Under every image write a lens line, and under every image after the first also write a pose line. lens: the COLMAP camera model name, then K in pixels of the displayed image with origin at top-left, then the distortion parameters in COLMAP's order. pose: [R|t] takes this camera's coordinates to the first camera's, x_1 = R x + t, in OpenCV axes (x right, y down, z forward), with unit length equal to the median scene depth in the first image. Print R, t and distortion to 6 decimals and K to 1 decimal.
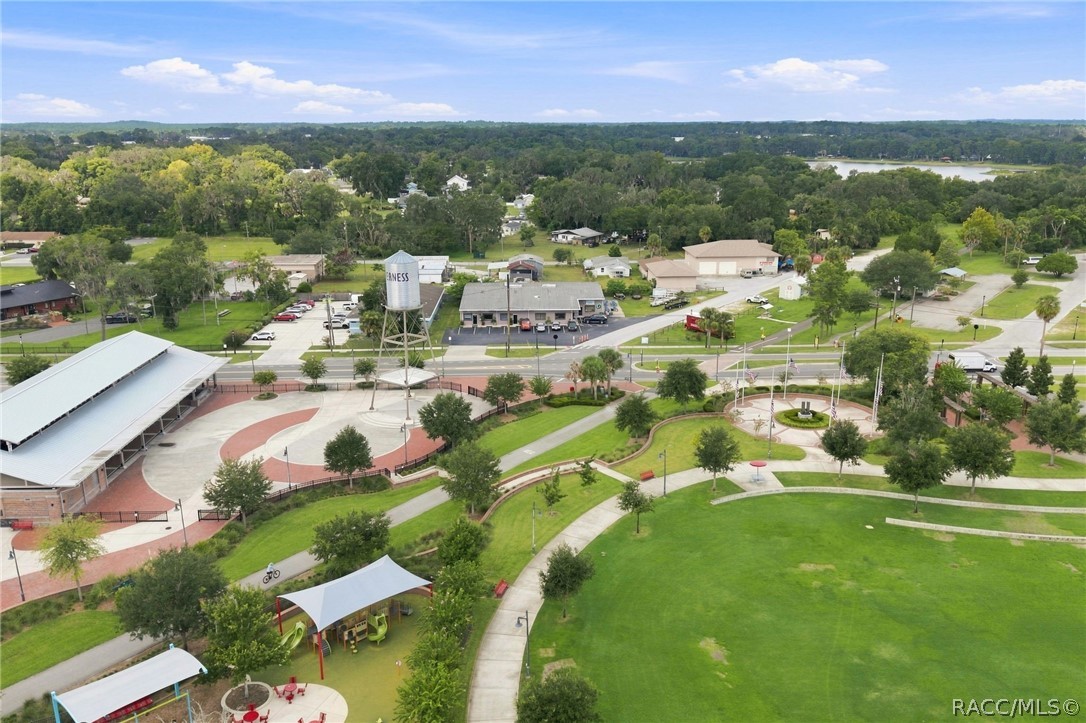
lens RADIAL K [[854.9, 0, 543.0], [0, 854.9, 361.5], [0, 0, 1]] dist [0.096854, -0.208544]
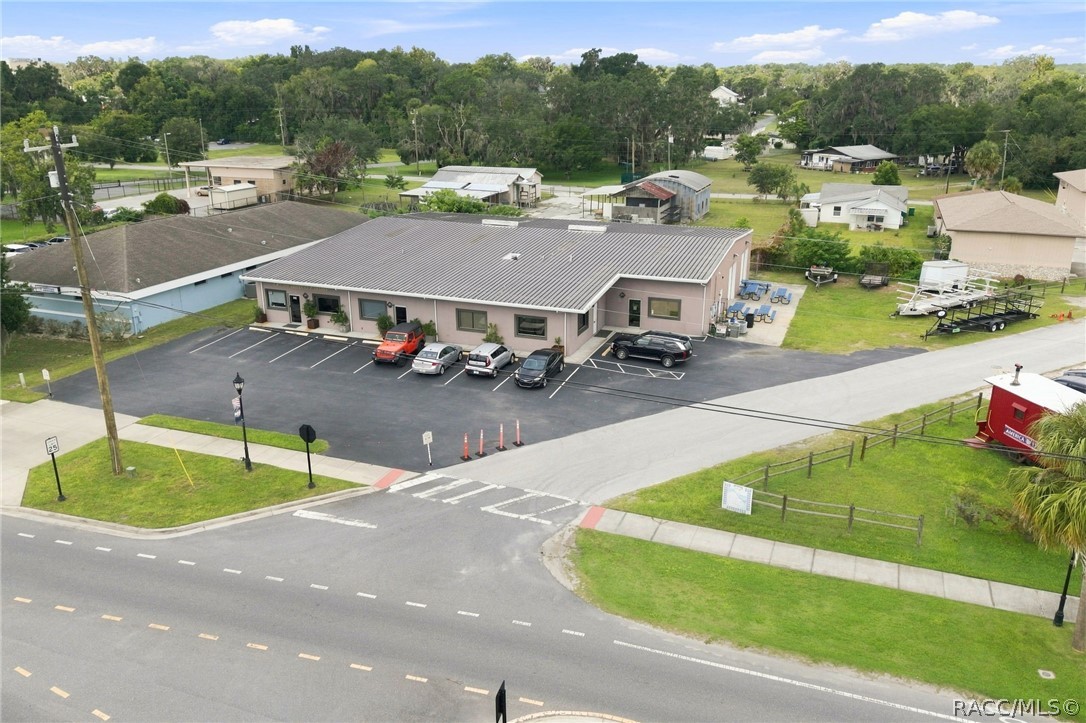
lens RADIAL K [[854.1, 0, 552.2], [0, 854.1, 357.8], [0, 0, 1]] dist [0.075868, -0.141933]
pose [[0.926829, 0.118405, -0.356326, 0.117303], [-0.101701, 0.992668, 0.065325, -0.053951], [0.361448, -0.024307, 0.932075, 0.624895]]
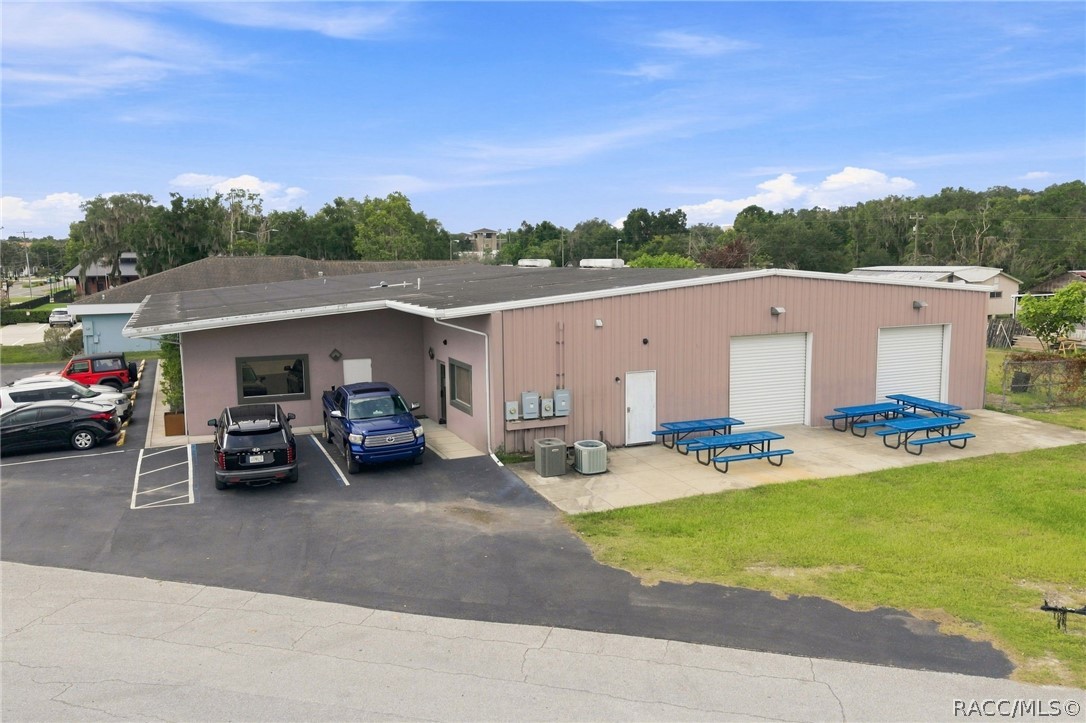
lens RADIAL K [[856.0, 0, 543.0], [0, 856.0, 361.5], [0, 0, 1]] dist [0.054460, -0.065183]
pose [[0.372427, 0.111992, -0.921279, 0.169215], [-0.235754, 0.971545, 0.022799, -0.064776], [0.897618, 0.208705, 0.388233, 0.860885]]
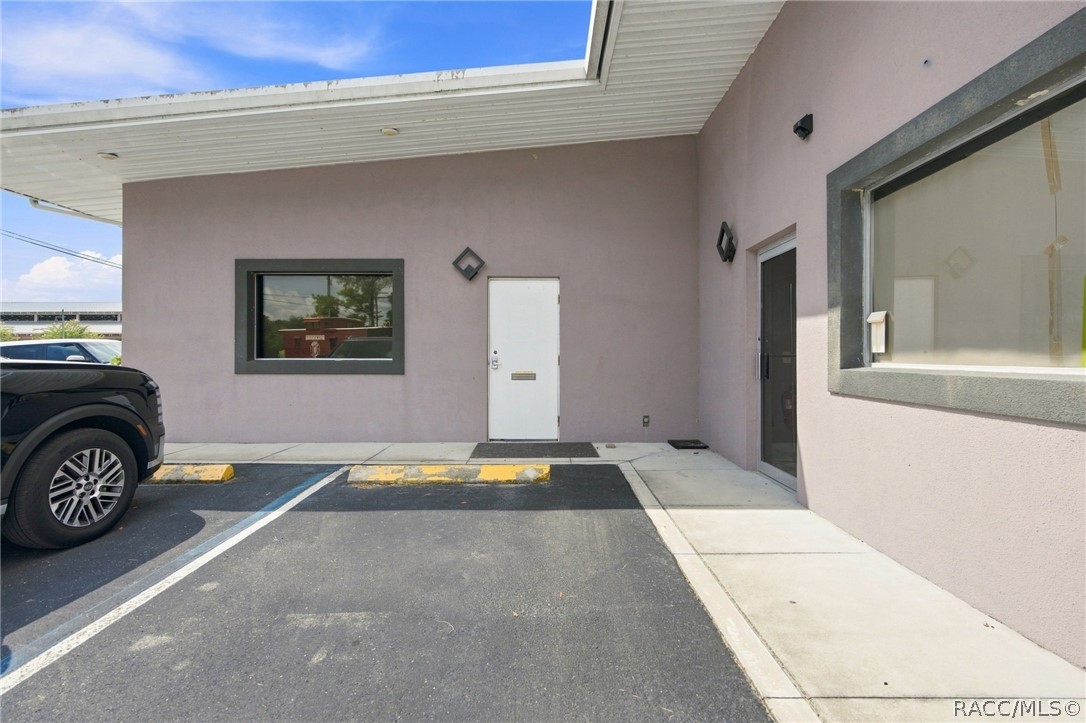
lens RADIAL K [[497.9, 0, 541.2], [0, 497.9, 356.2], [0, 0, 1]] dist [-0.001111, 0.000957]
pose [[-0.035188, 0.007502, -0.999353, 0.061503], [-0.262616, 0.964760, 0.016490, -0.051042], [0.964259, 0.263026, -0.031978, 0.891103]]
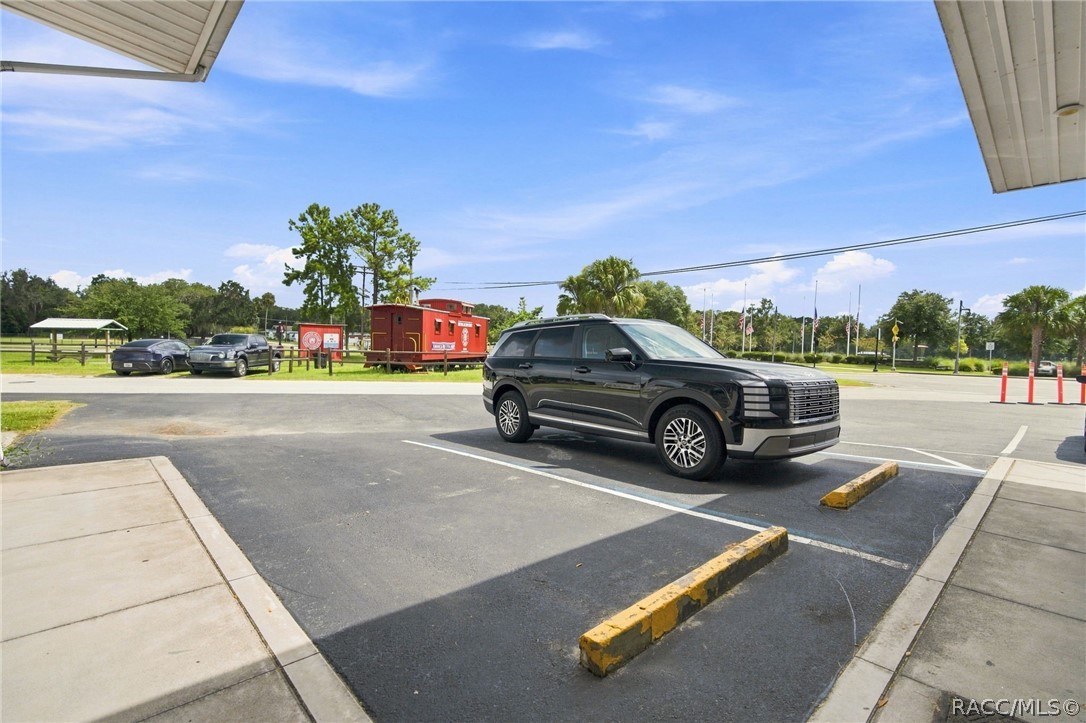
lens RADIAL K [[495.0, 0, 548.2], [0, 495.0, 363.4], [0, 0, 1]] dist [0.000170, 0.000414]
pose [[-0.676720, -0.036269, 0.735346, 0.033238], [0.175467, 0.962060, 0.208928, -0.052943], [-0.715025, 0.270415, -0.644682, 0.897102]]
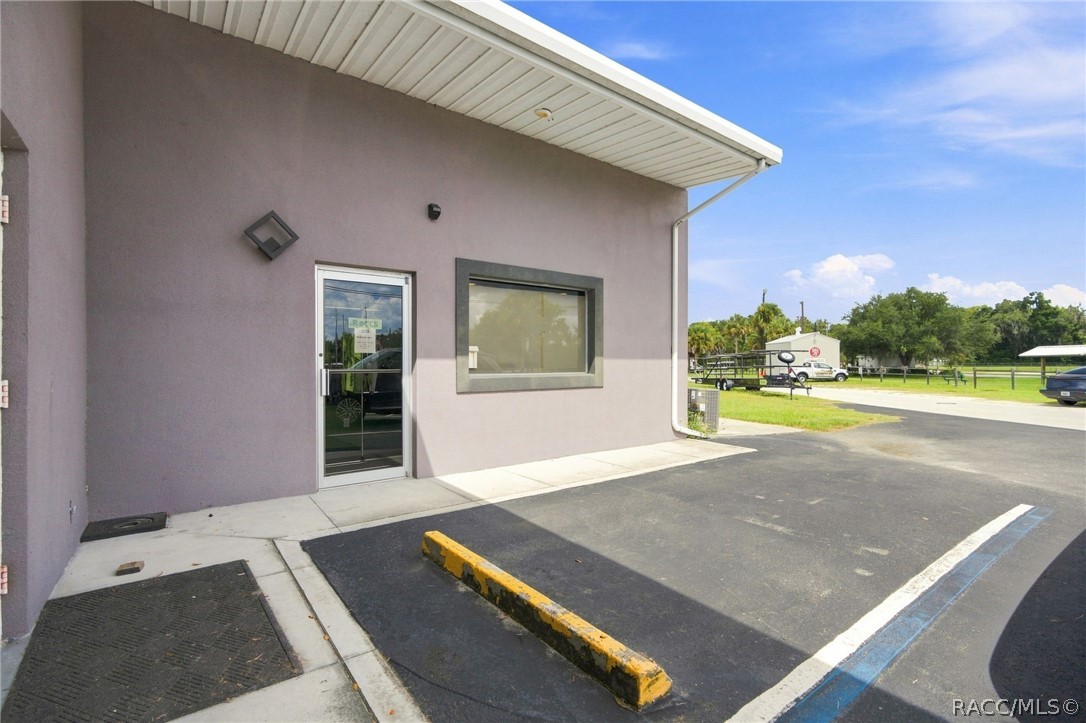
lens RADIAL K [[495.0, 0, 548.2], [0, 495.0, 363.4], [0, 0, 1]] dist [0.000170, 0.000414]
pose [[0.802379, 0.003723, 0.596803, 0.032828], [0.155122, 0.964311, -0.214571, -0.047236], [-0.576302, 0.264745, 0.773166, 0.876432]]
